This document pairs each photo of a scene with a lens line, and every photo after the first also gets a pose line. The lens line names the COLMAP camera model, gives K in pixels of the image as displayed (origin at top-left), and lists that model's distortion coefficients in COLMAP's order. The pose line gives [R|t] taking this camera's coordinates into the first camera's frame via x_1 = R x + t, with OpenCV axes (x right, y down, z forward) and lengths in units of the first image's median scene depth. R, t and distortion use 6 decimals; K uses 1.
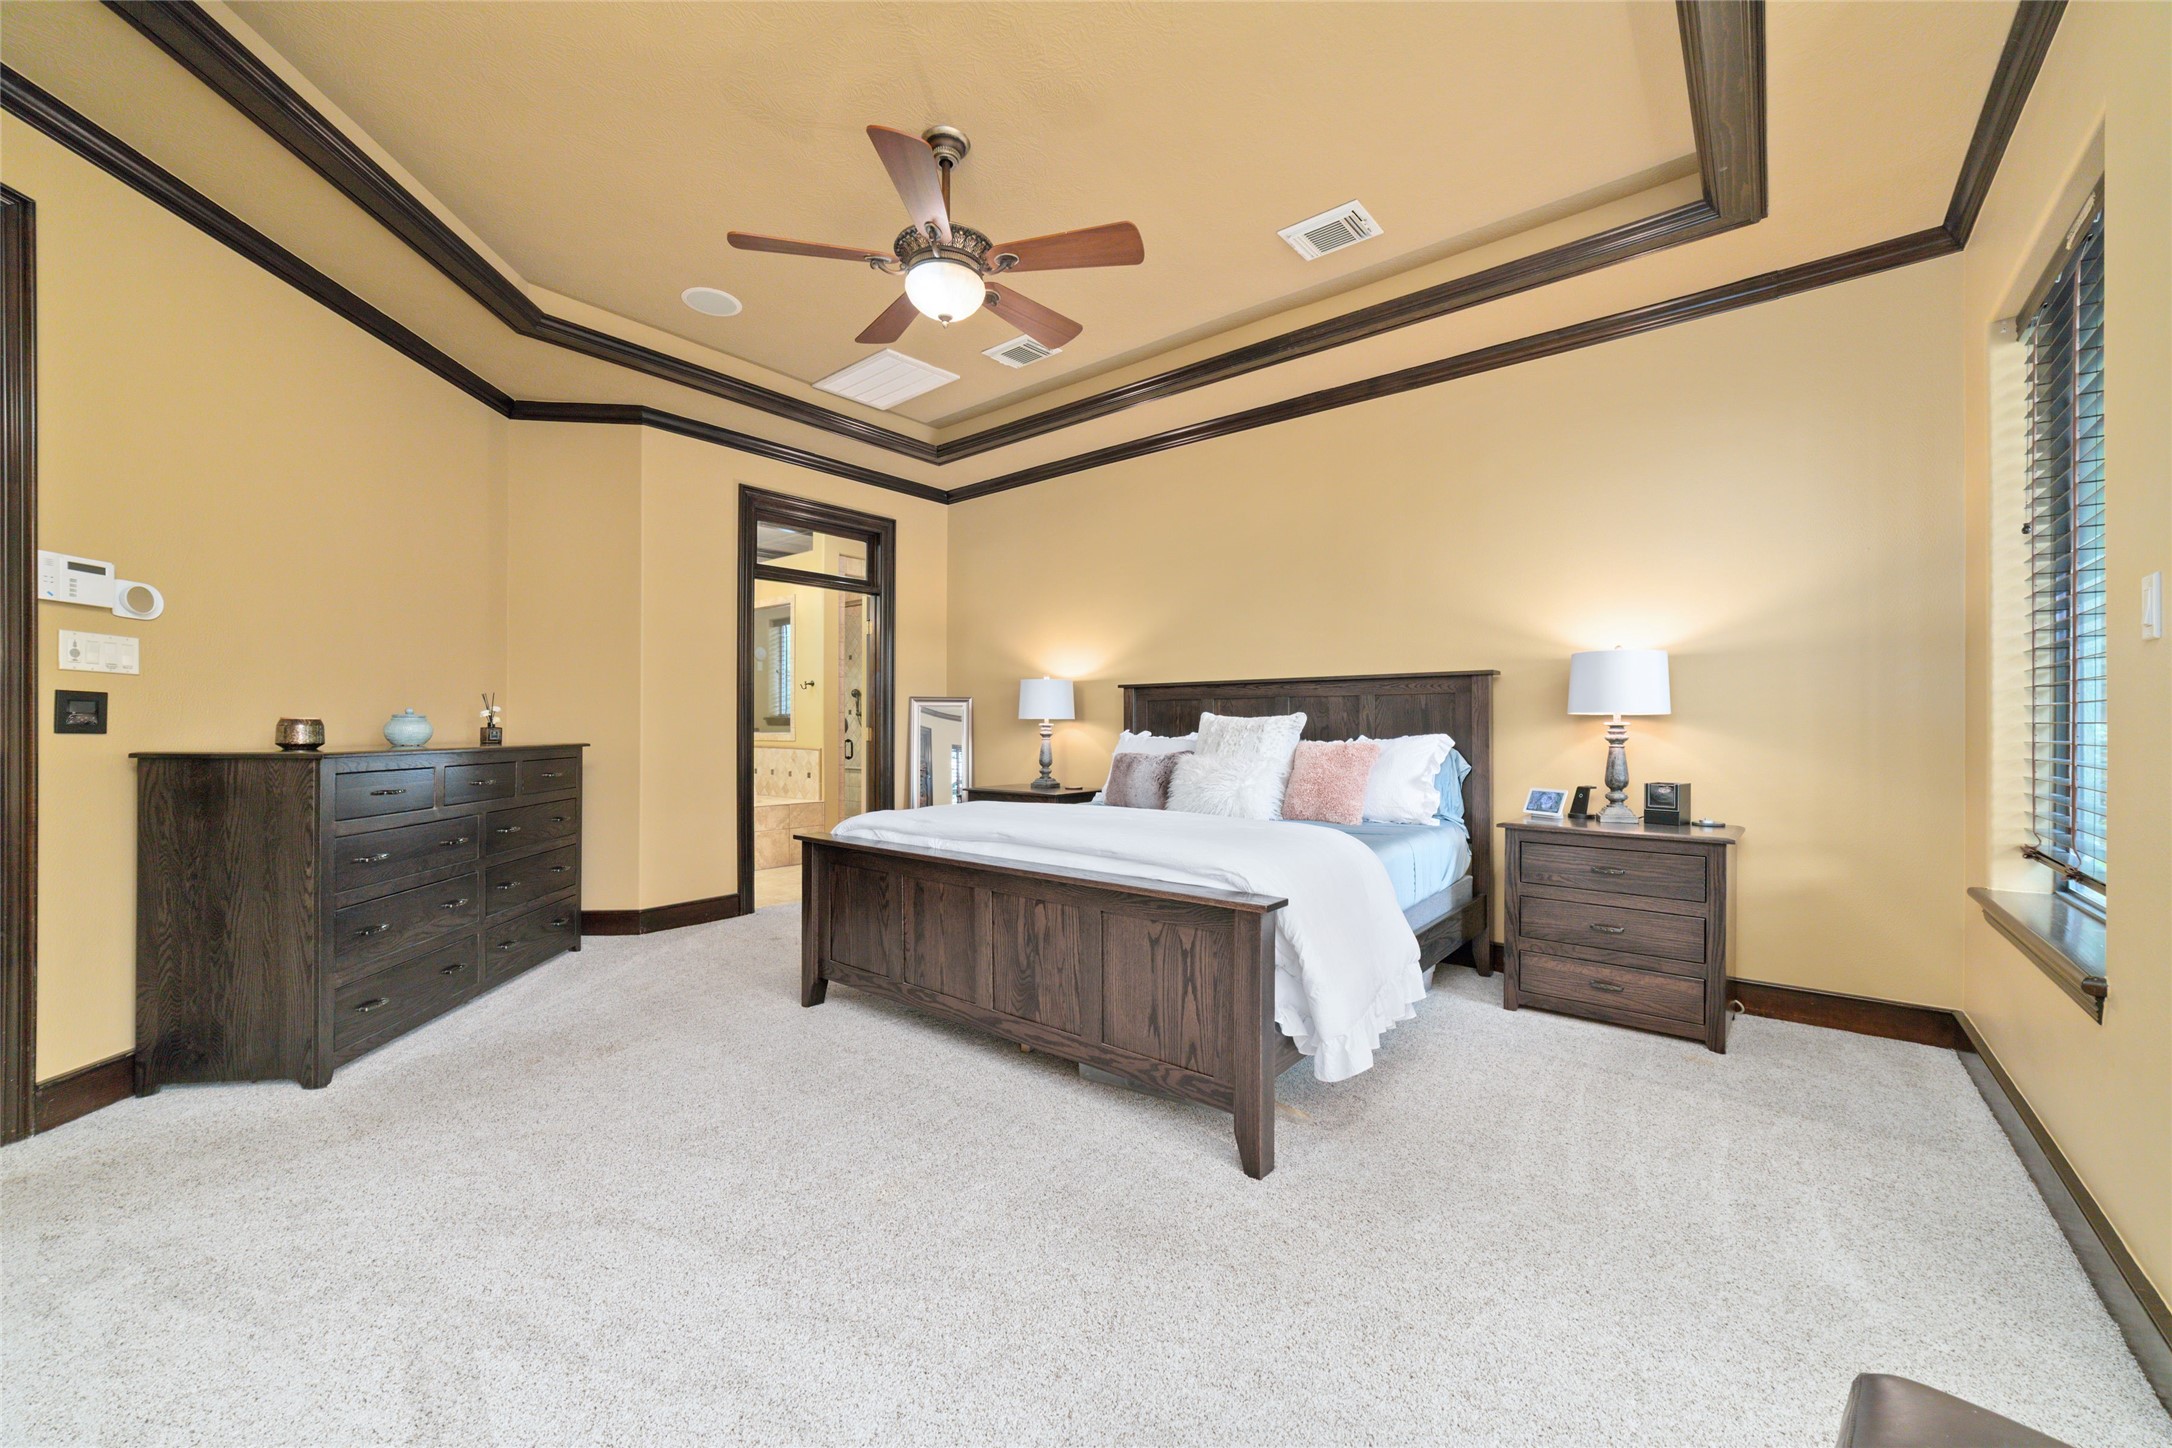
lens RADIAL K [[832.4, 0, 1075.1], [0, 832.4, 718.2], [0, 0, 1]] dist [-0.017780, 0.006109]
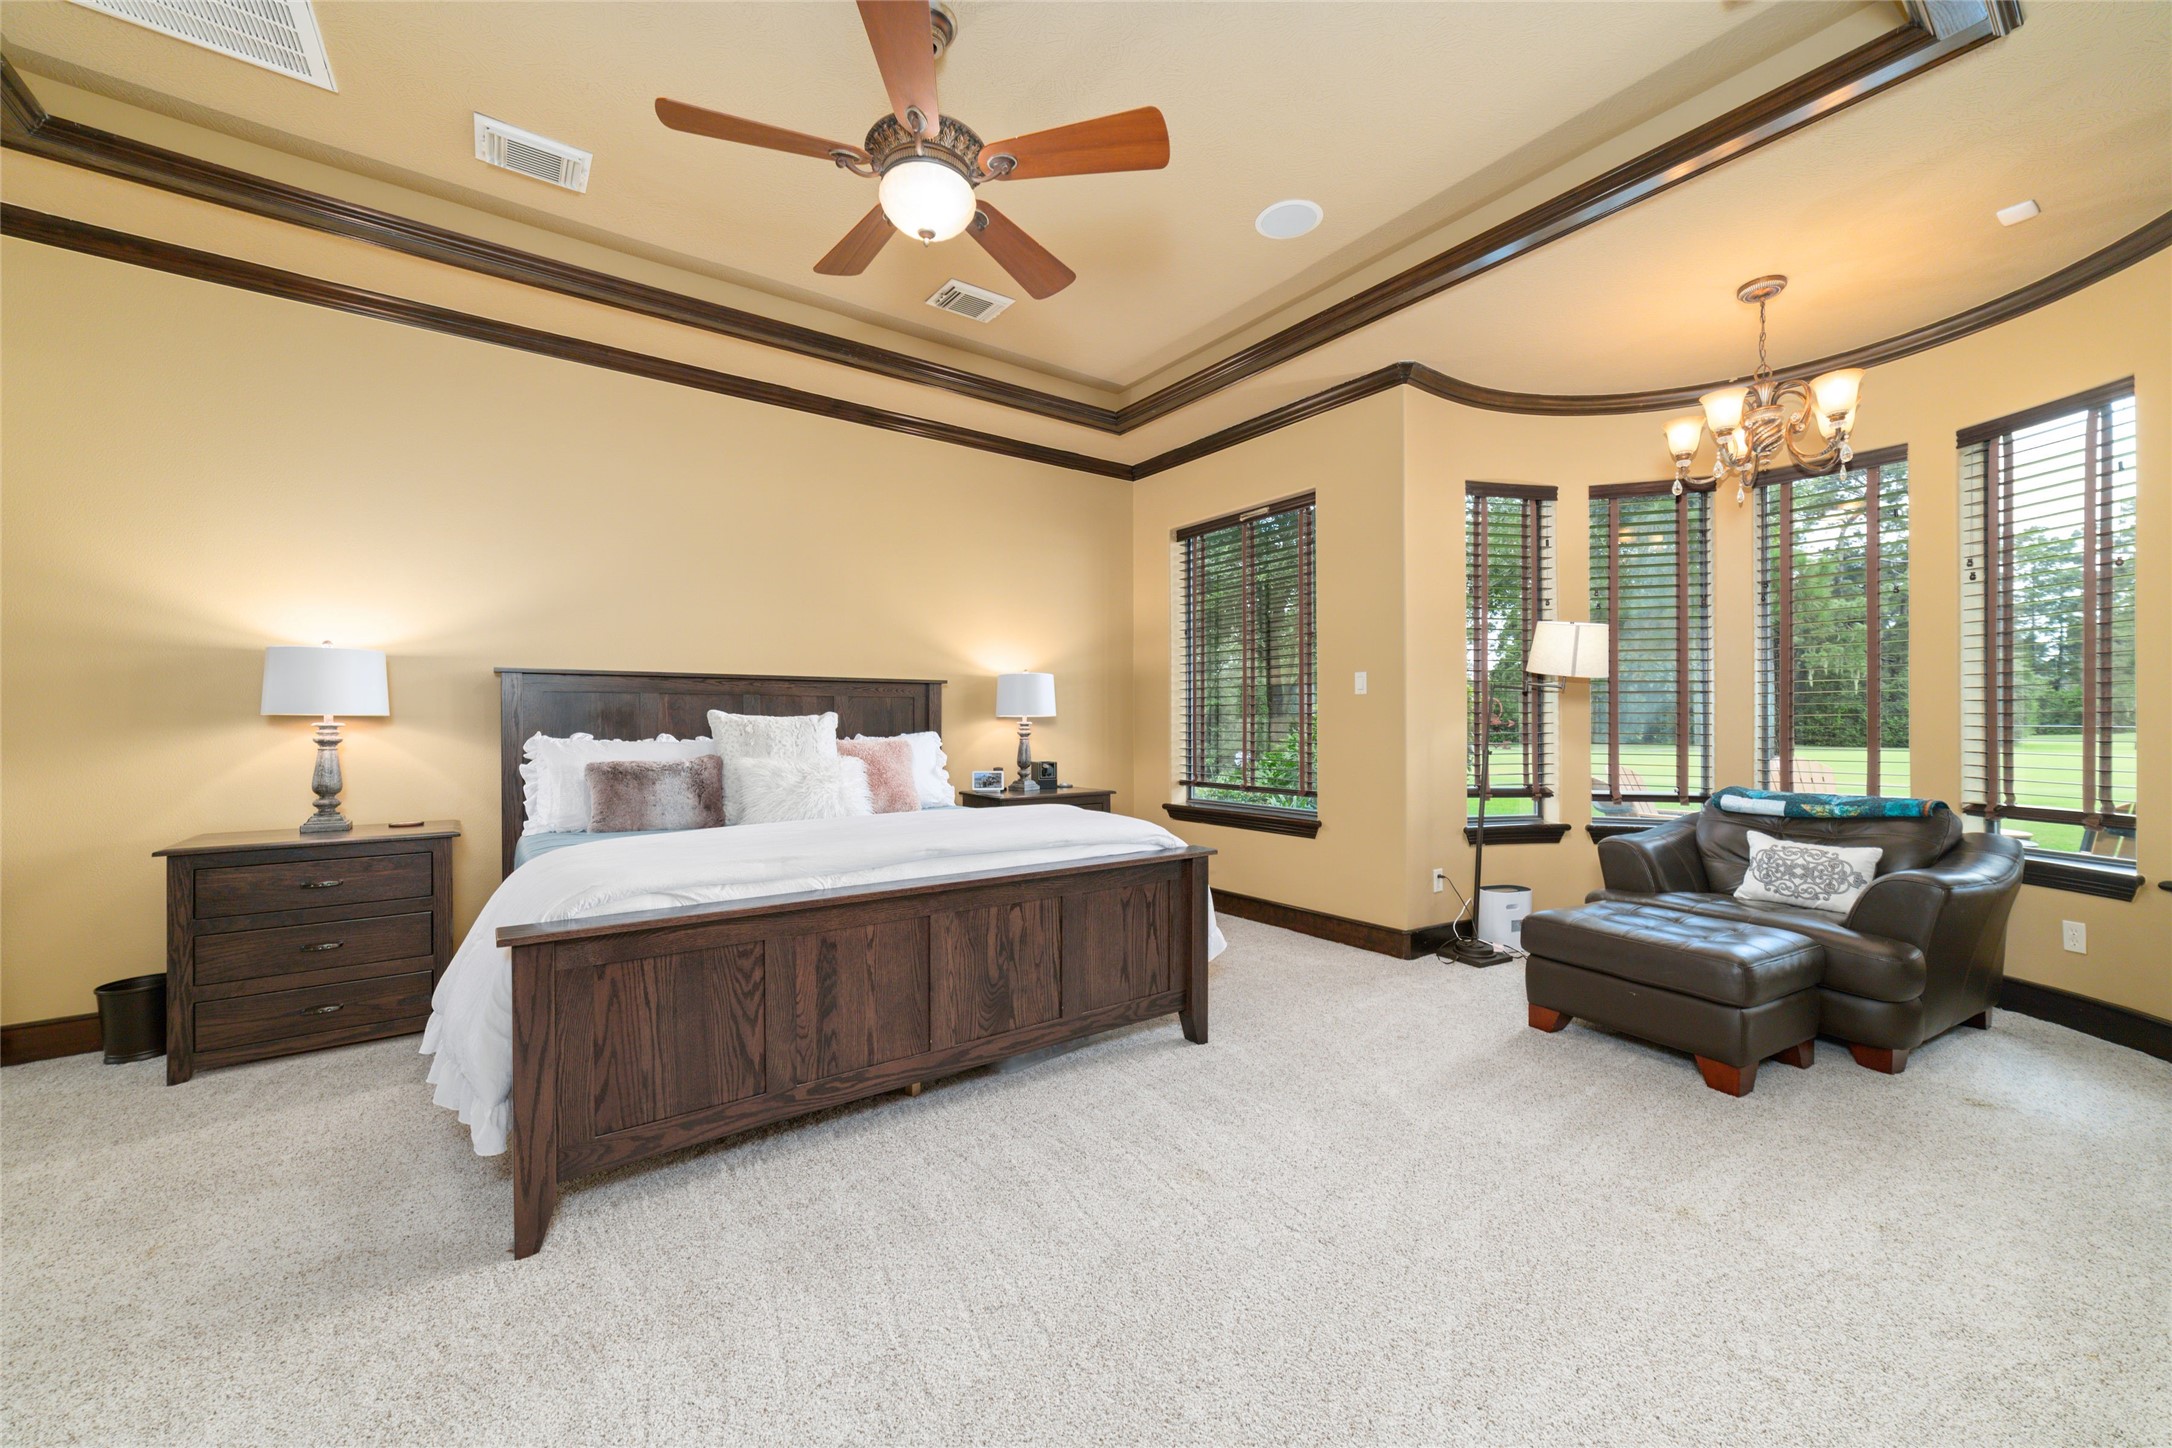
lens RADIAL K [[832.4, 0, 1085.4], [0, 832.4, 727.1], [0, 0, 1]] dist [-0.017780, 0.006109]
pose [[0.238360, -0.003963, 0.971169, -0.758839], [-0.005734, 0.999969, 0.005488, 0.005195], [-0.971160, -0.006877, 0.238330, 0.541459]]
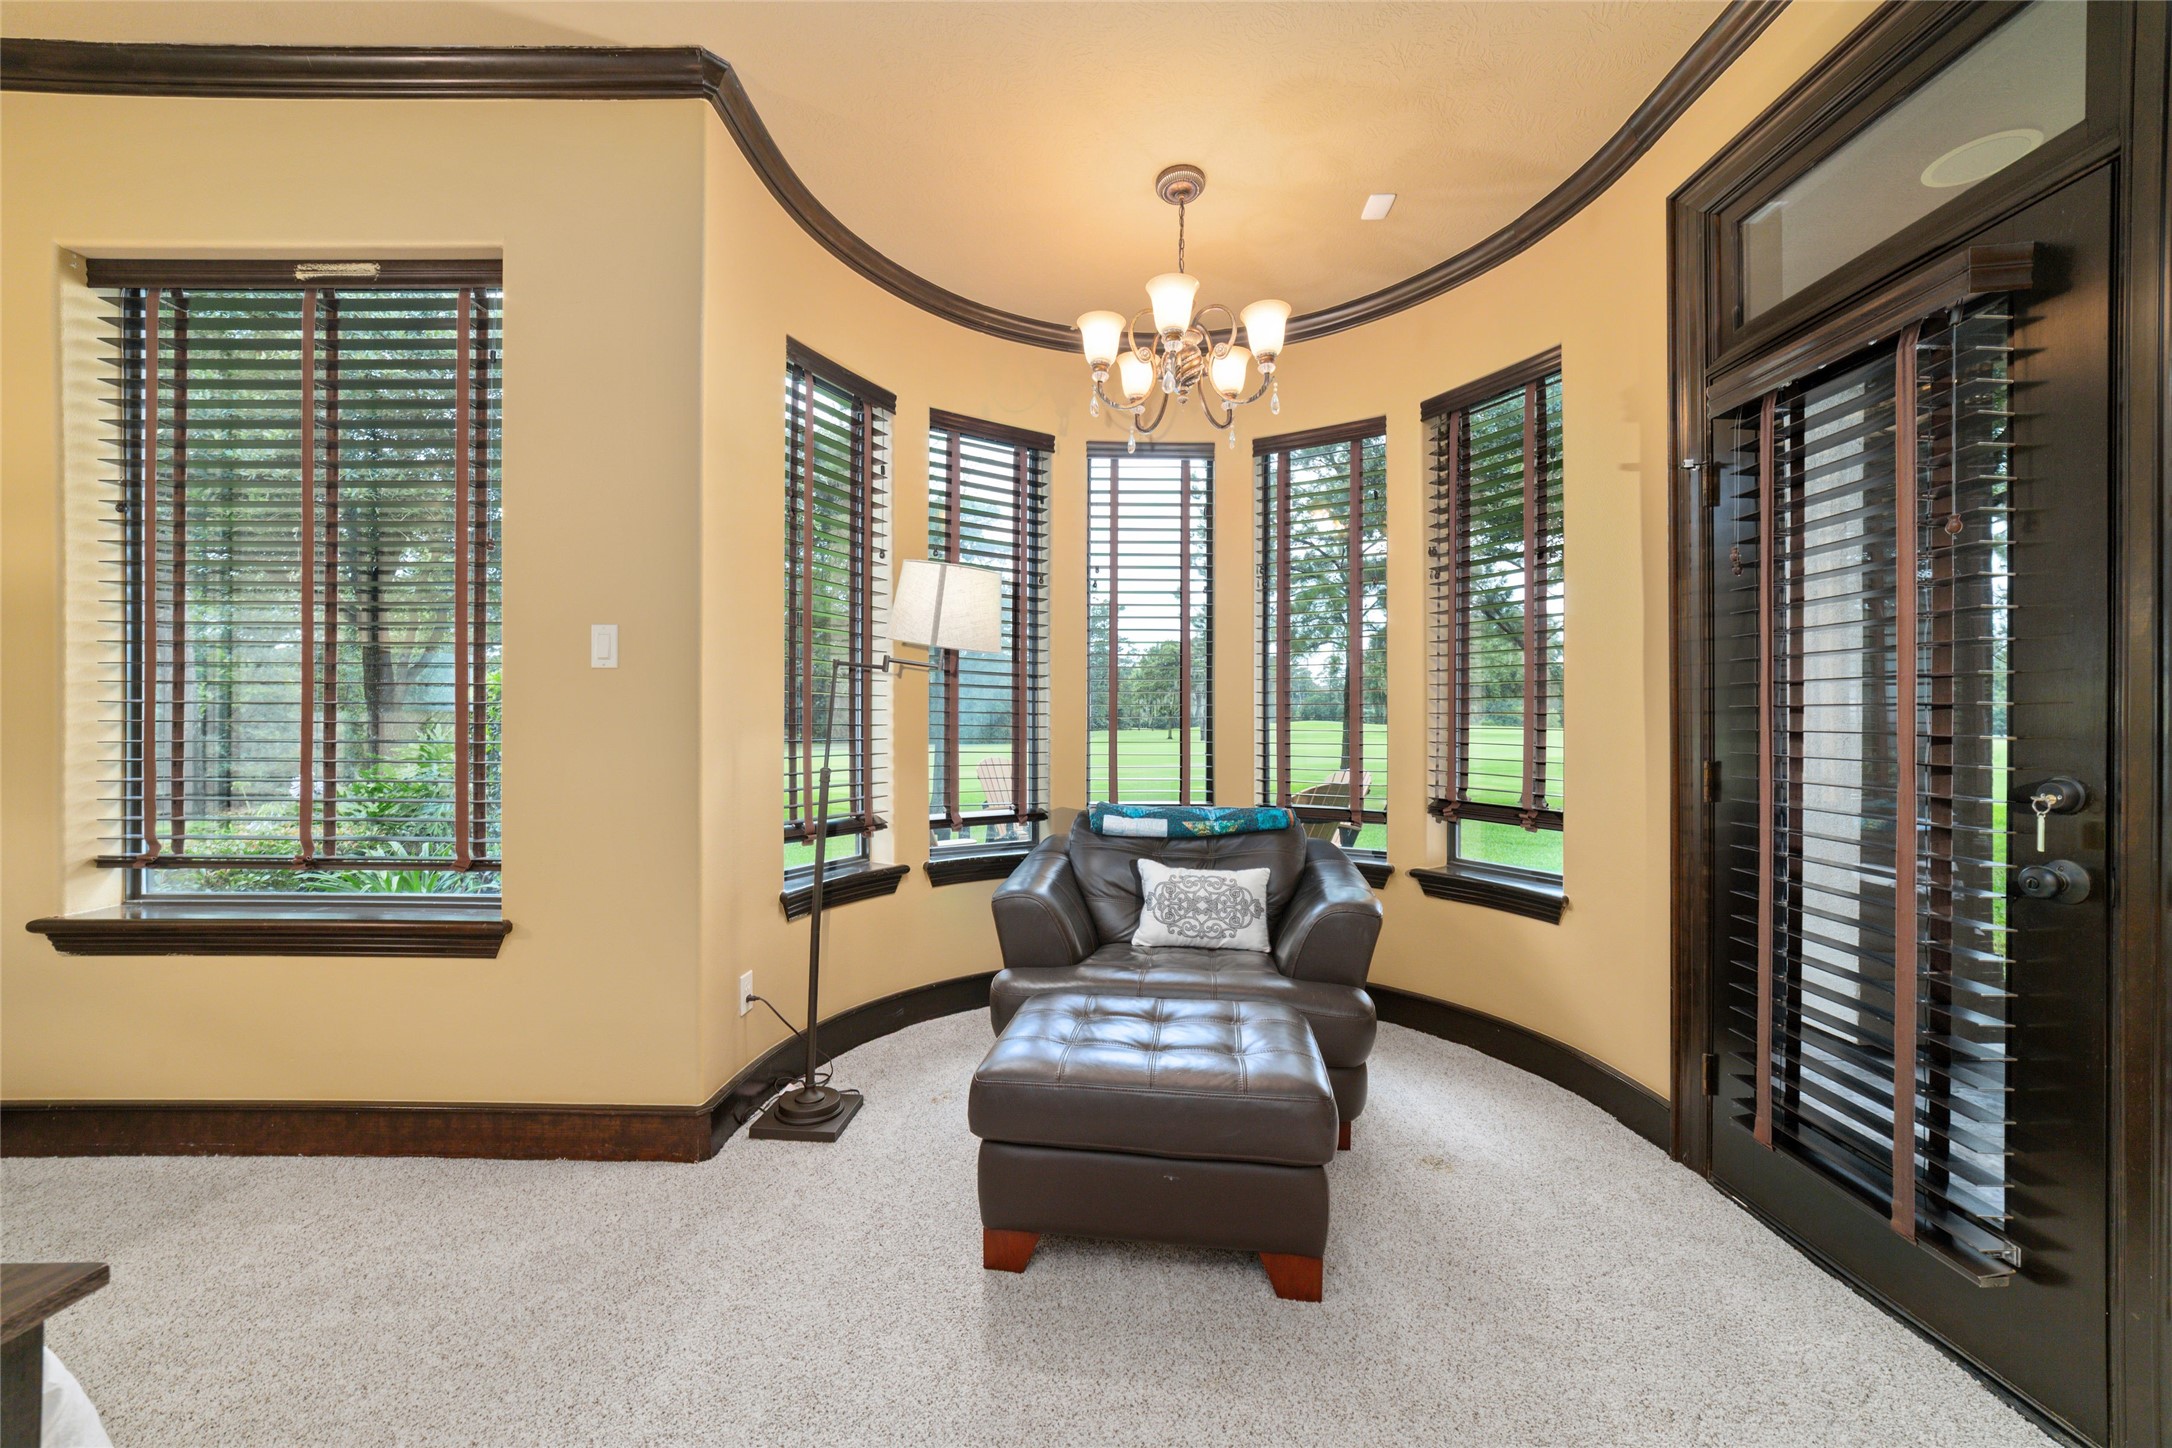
lens RADIAL K [[832.4, 0, 1092.7], [0, 832.4, 721.8], [0, 0, 1]] dist [-0.017780, 0.006109]
pose [[-0.649482, -0.000313, 0.760377, -0.185680], [-0.008872, 0.999935, -0.007167, 0.002424], [-0.760325, -0.011401, -0.649443, 0.566913]]
